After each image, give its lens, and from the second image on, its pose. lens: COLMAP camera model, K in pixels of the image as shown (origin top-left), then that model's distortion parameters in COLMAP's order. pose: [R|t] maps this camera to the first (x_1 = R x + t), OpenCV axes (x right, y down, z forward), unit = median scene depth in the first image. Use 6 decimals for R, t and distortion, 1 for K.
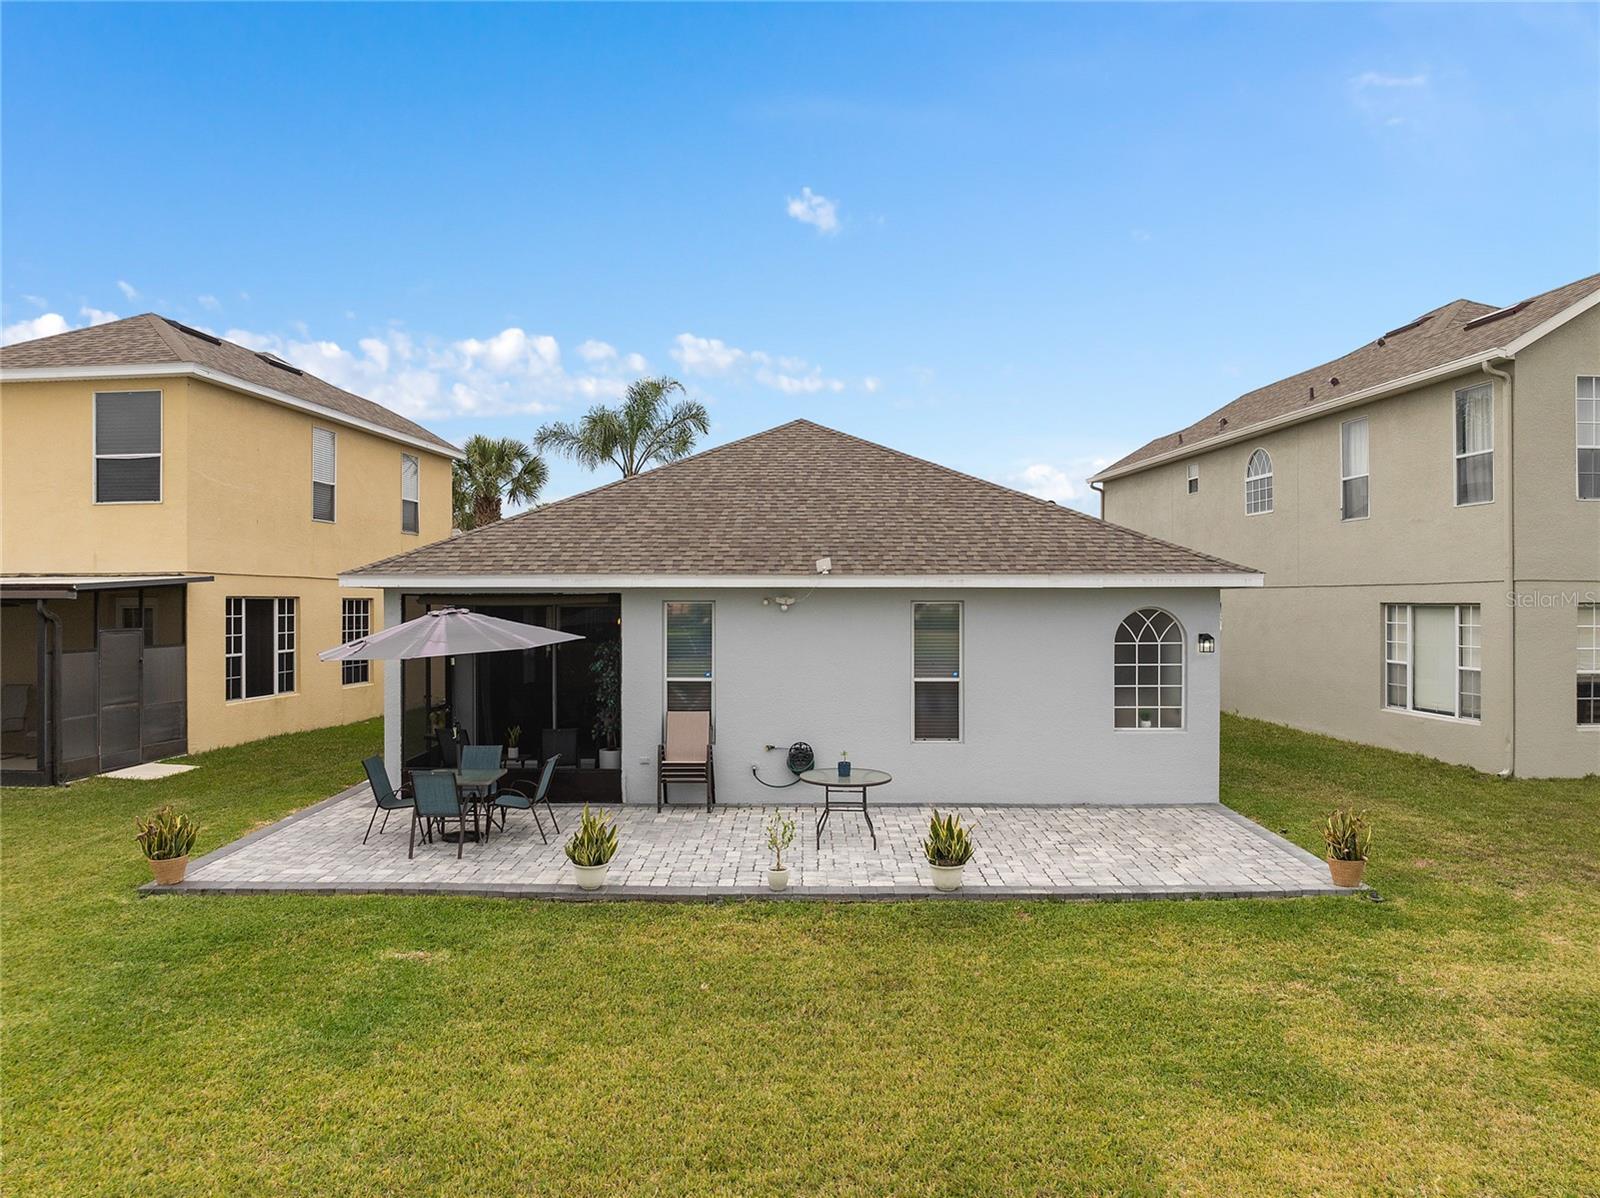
lens RADIAL K [[1116.1, 0, 803.8], [0, 1116.1, 595.1], [0, 0, 1]] dist [-0.035497, -0.002593]
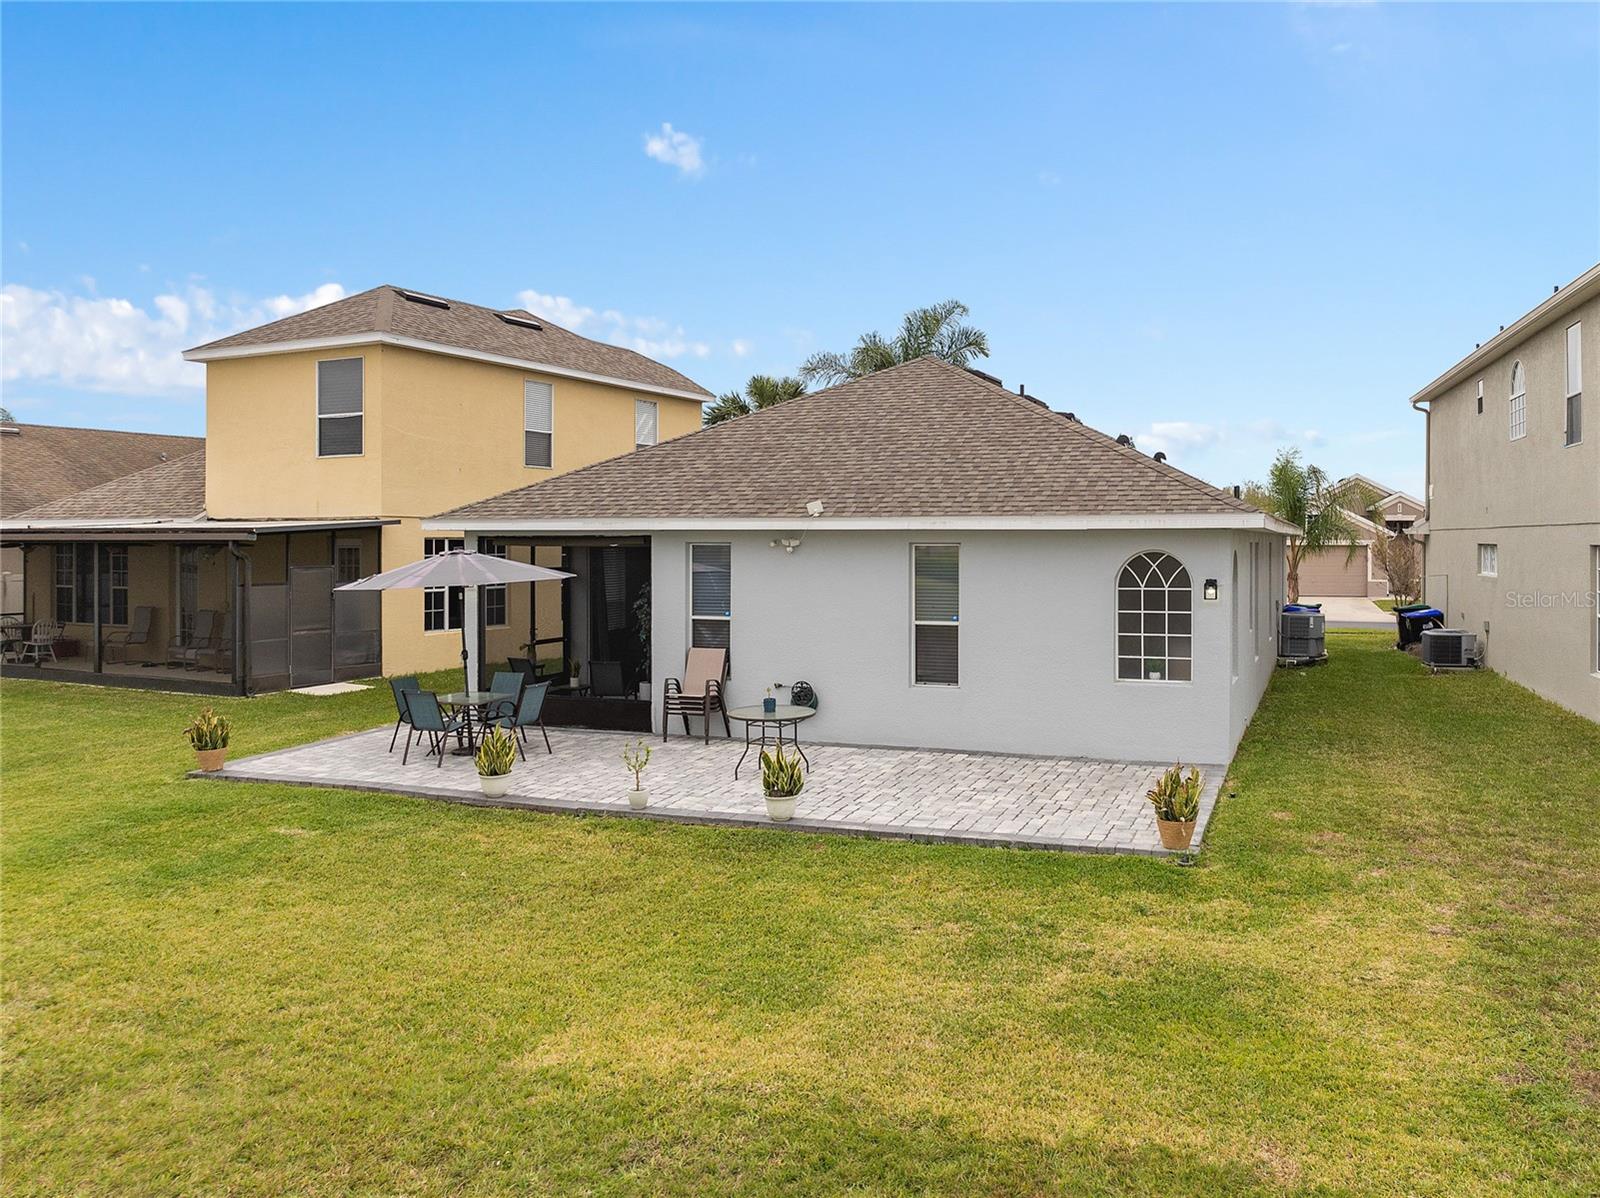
lens RADIAL K [[1202.5, 0, 801.5], [0, 1202.5, 543.3], [0, 0, 1]] dist [-0.037826, -0.001020]
pose [[0.948347, 0.001192, -0.317232, 0.343020], [0.001383, 0.999968, 0.007892, -0.003075], [0.317231, -0.007923, 0.948315, -0.042980]]
